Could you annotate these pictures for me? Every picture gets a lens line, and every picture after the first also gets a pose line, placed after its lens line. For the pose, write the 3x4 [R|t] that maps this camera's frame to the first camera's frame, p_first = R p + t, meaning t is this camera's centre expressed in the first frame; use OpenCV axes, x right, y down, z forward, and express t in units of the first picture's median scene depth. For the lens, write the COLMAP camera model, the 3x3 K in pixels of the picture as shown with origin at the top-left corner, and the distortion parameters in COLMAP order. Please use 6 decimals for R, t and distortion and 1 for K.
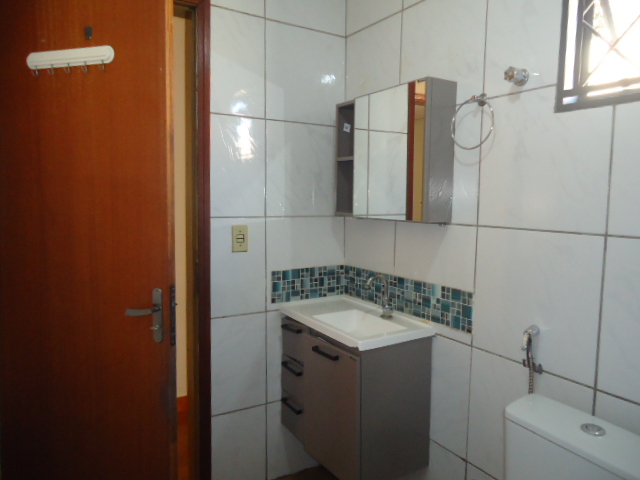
lens RADIAL K [[464.9, 0, 320.0], [0, 464.9, 240.0], [0, 0, 1]] dist [-0.006143, -0.002928]
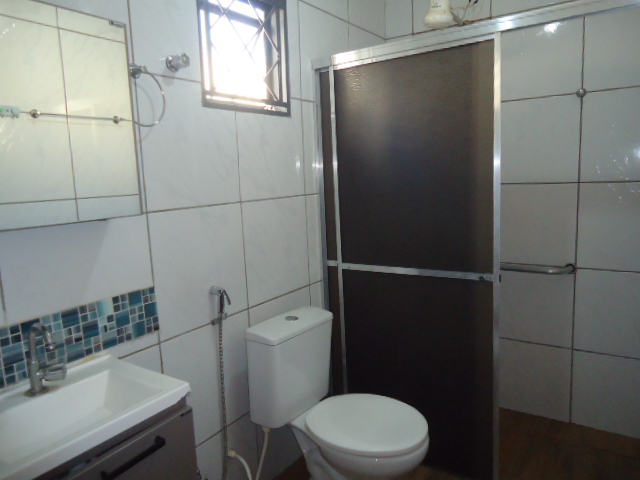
lens RADIAL K [[464.9, 0, 320.0], [0, 464.9, 240.0], [0, 0, 1]] dist [-0.006143, -0.002928]
pose [[-0.420916, -0.124866, 0.898464, -0.585448], [0.121530, 0.973788, 0.192269, -0.104313], [-0.898922, 0.190119, -0.394708, 1.001155]]
